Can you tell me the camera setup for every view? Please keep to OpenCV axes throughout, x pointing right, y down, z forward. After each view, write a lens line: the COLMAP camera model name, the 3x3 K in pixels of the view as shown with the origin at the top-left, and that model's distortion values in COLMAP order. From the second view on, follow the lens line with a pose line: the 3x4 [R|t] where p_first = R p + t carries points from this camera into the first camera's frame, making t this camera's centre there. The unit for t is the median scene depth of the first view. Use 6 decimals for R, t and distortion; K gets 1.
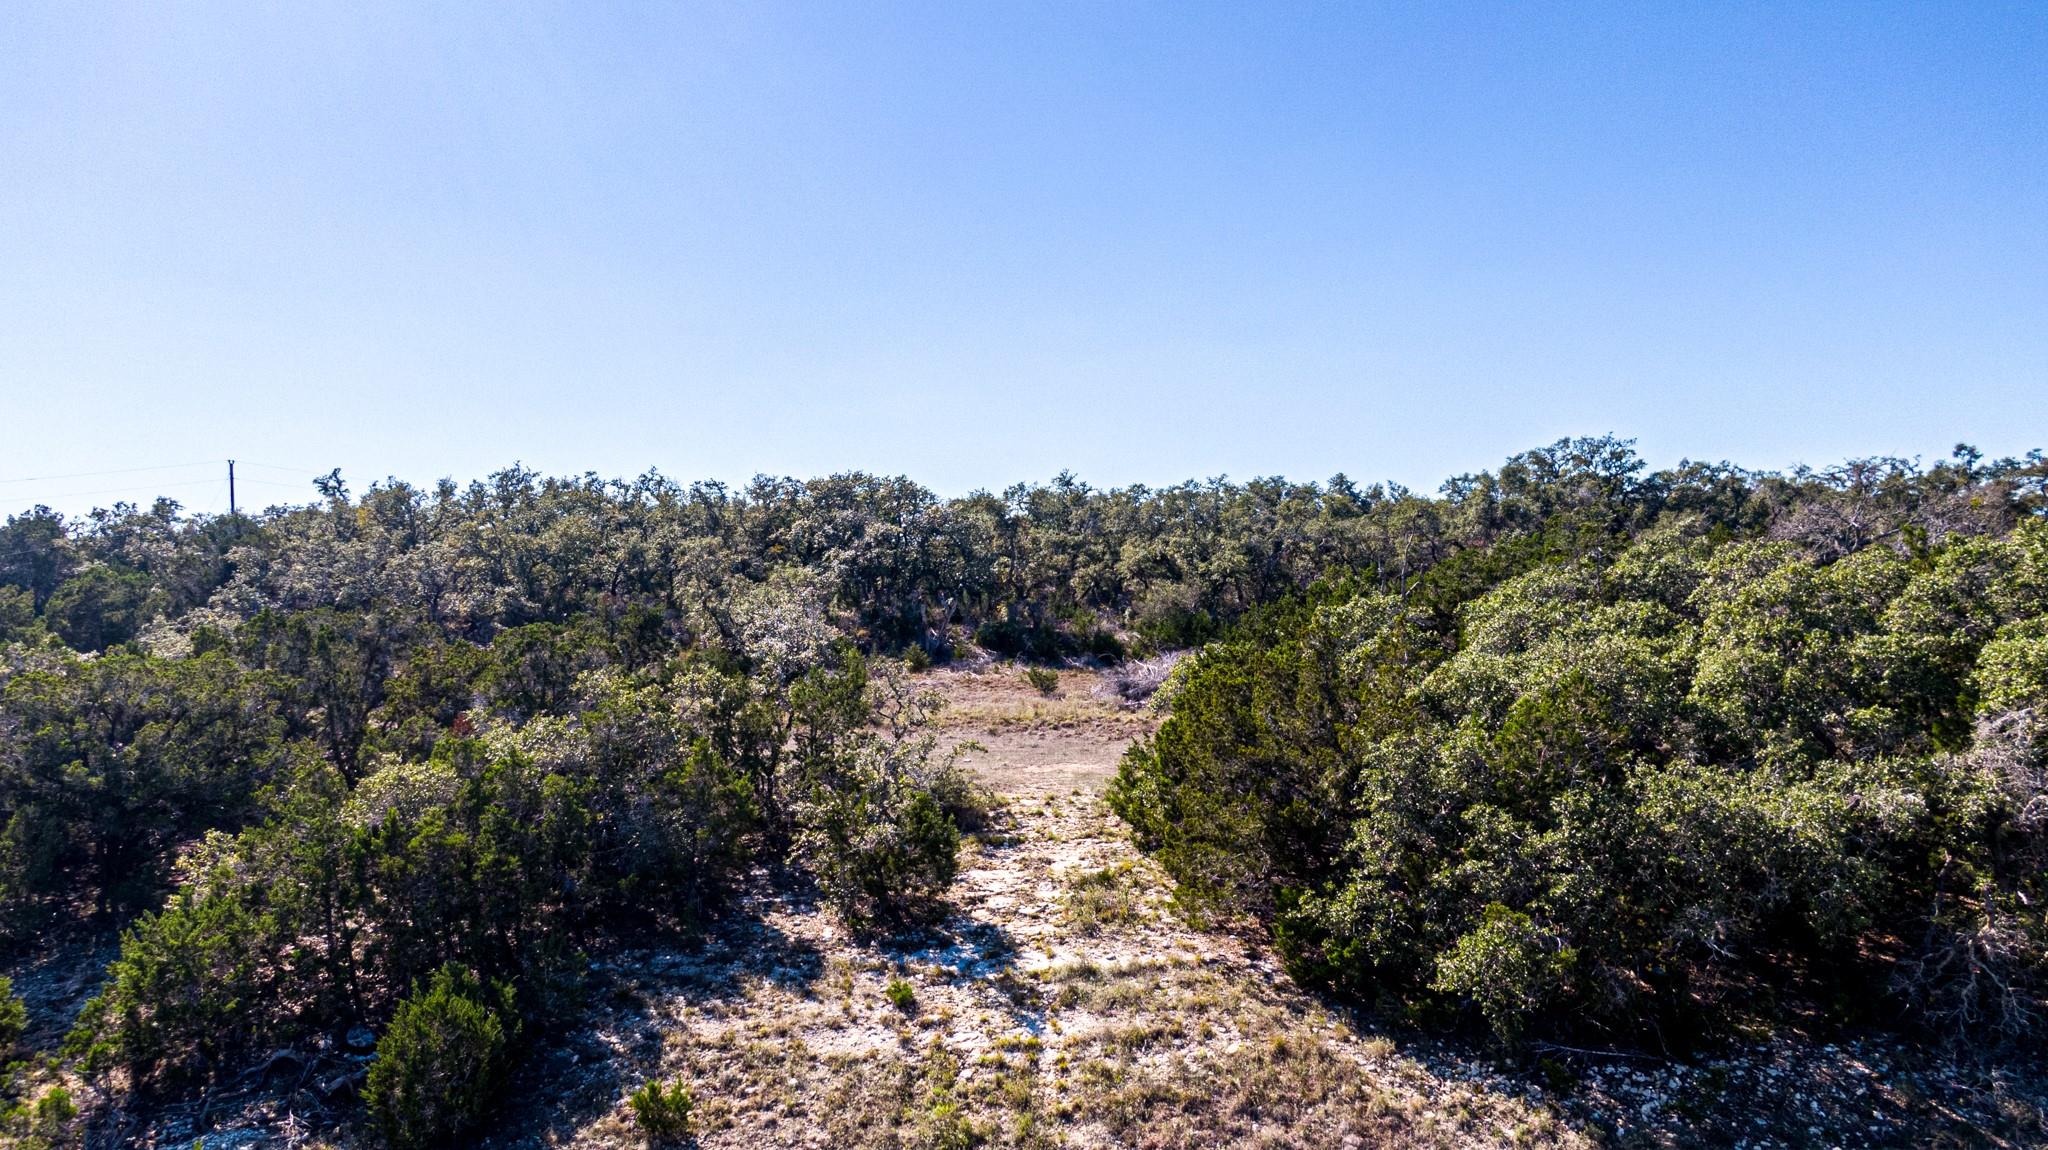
lens RADIAL K [[1455.3, 0, 1030.1], [0, 1455.3, 573.8], [0, 0, 1]] dist [0.030674, -0.051096]
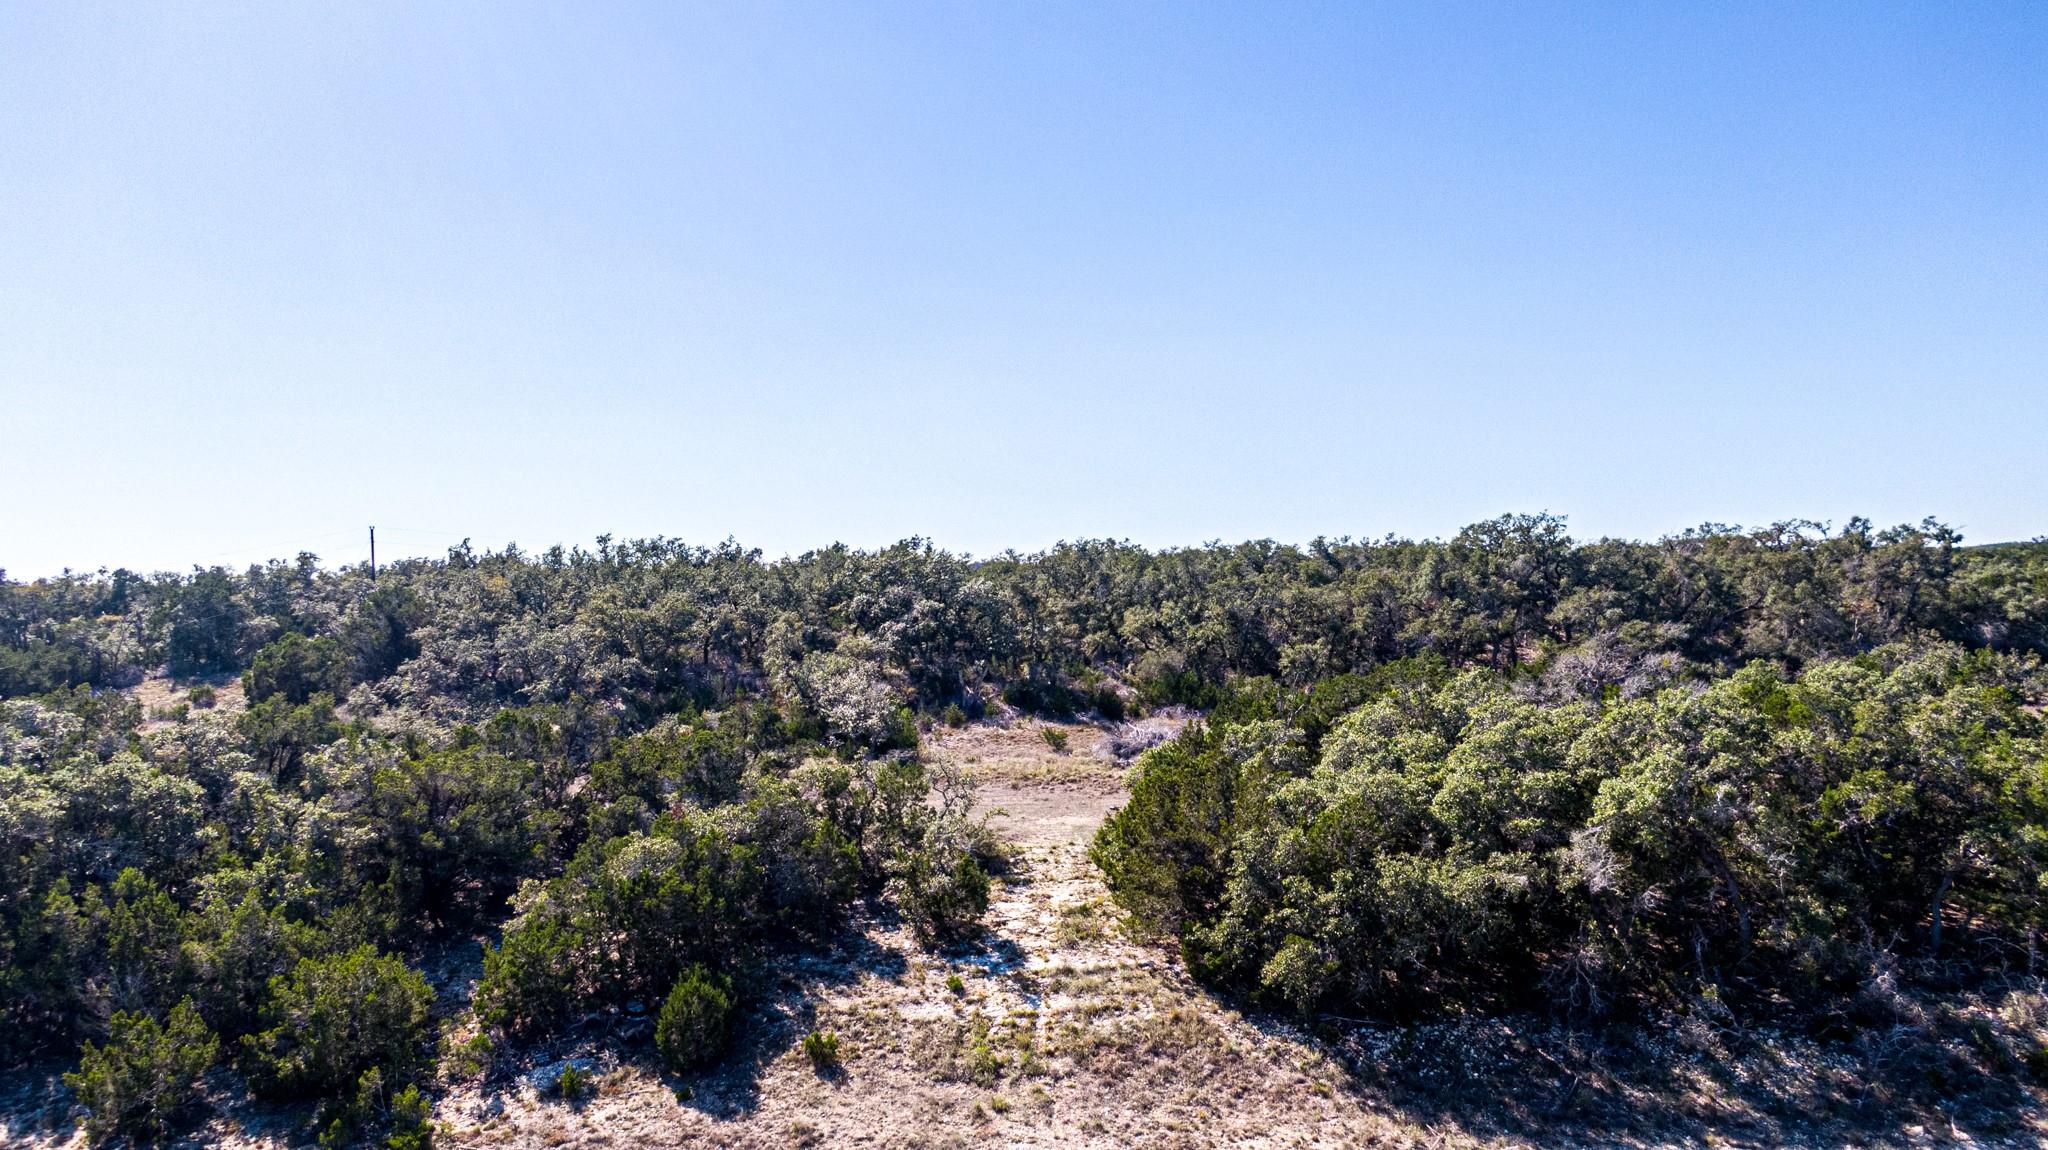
lens RADIAL K [[1455.3, 0, 1035.4], [0, 1455.3, 566.9], [0, 0, 1]] dist [0.030674, -0.051096]
pose [[0.999853, 0.003542, -0.016782, 0.024072], [-0.003527, 0.999993, 0.000927, -0.152850], [0.016785, -0.000867, 0.999859, -0.535140]]
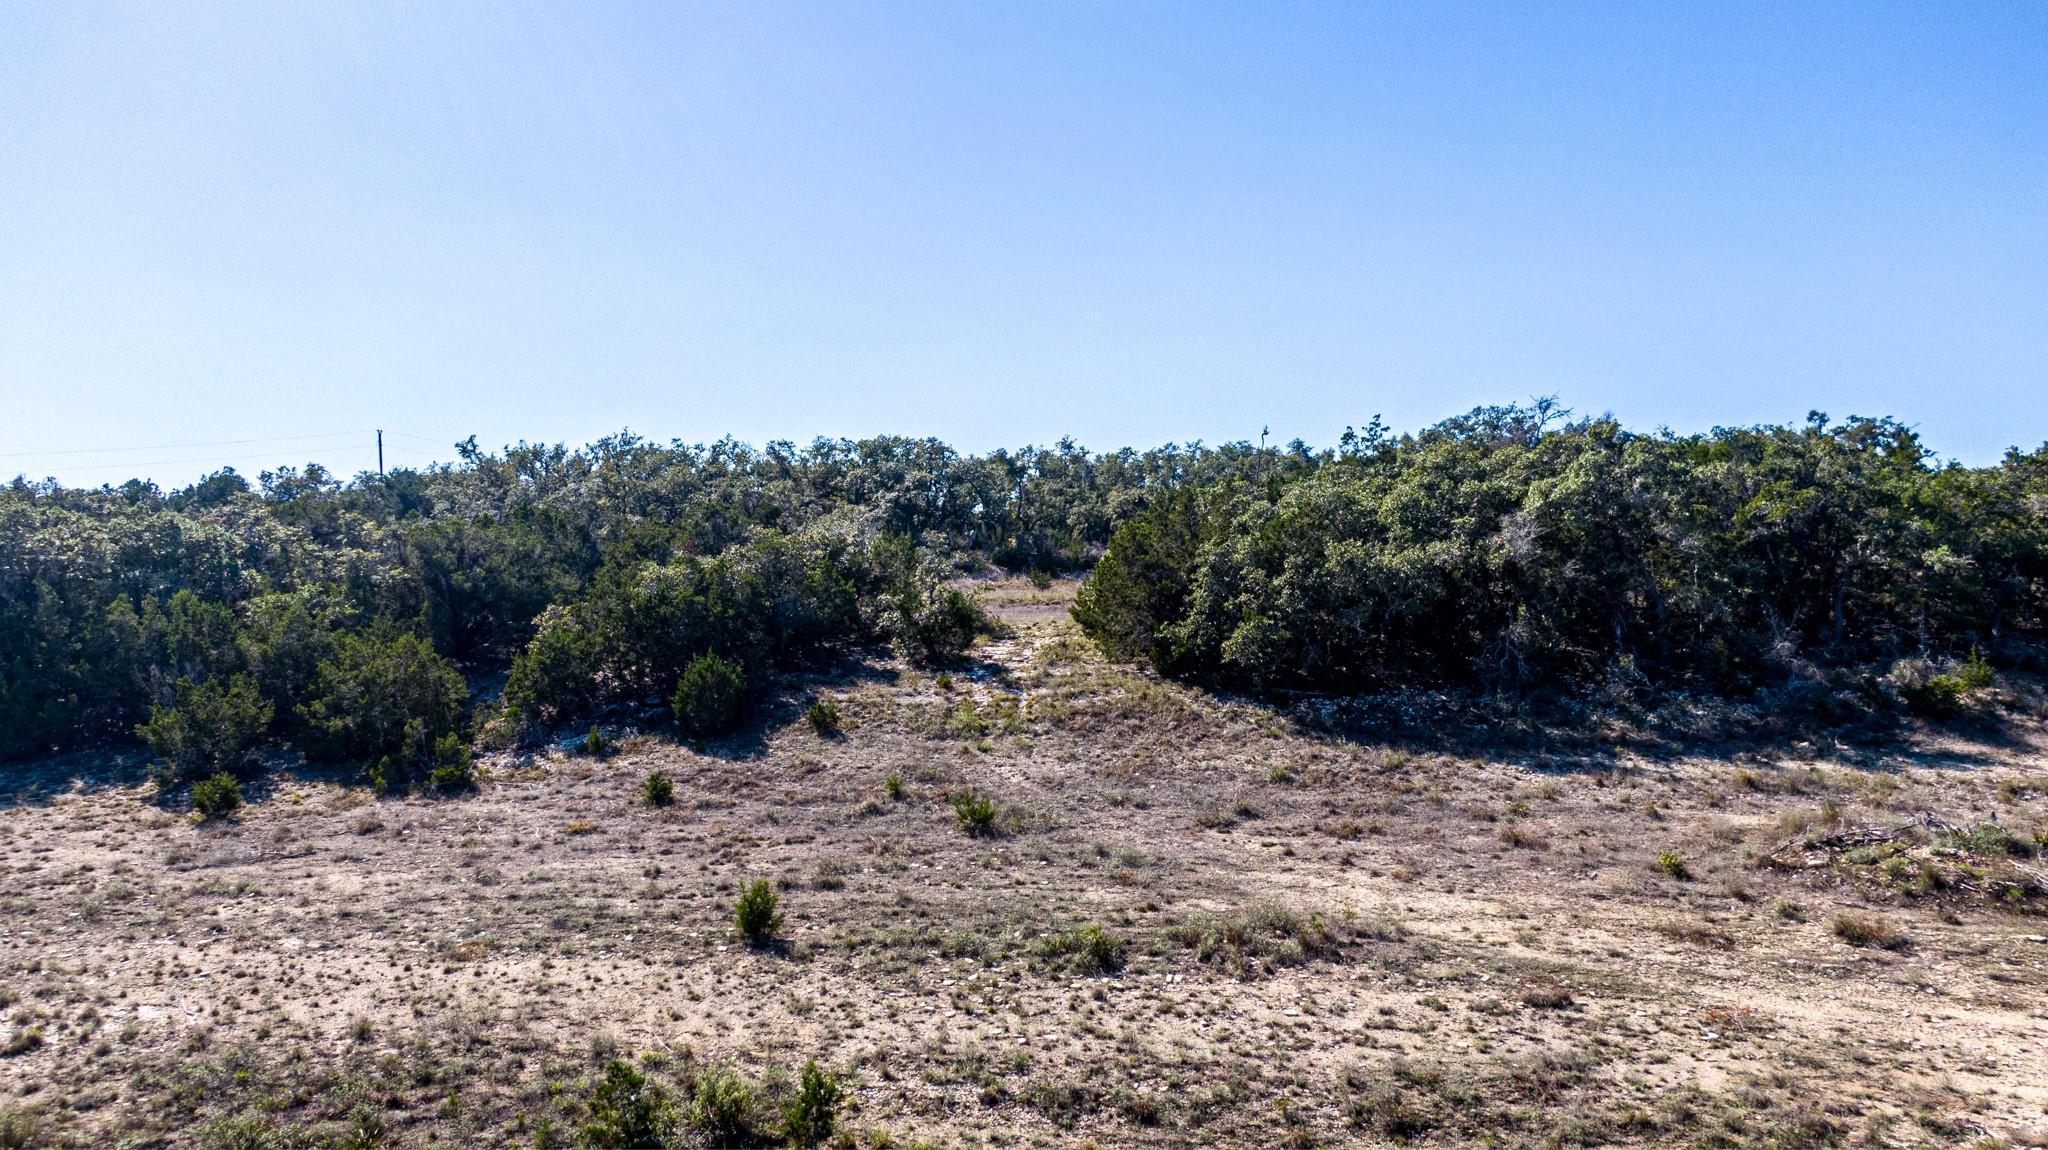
lens RADIAL K [[1455.3, 0, 1037.1], [0, 1455.3, 563.6], [0, 0, 1]] dist [0.030674, -0.051096]
pose [[0.999936, -0.002713, -0.010948, 0.039105], [0.002696, 0.999995, -0.001523, 0.115879], [0.010952, 0.001494, 0.999939, -0.662245]]
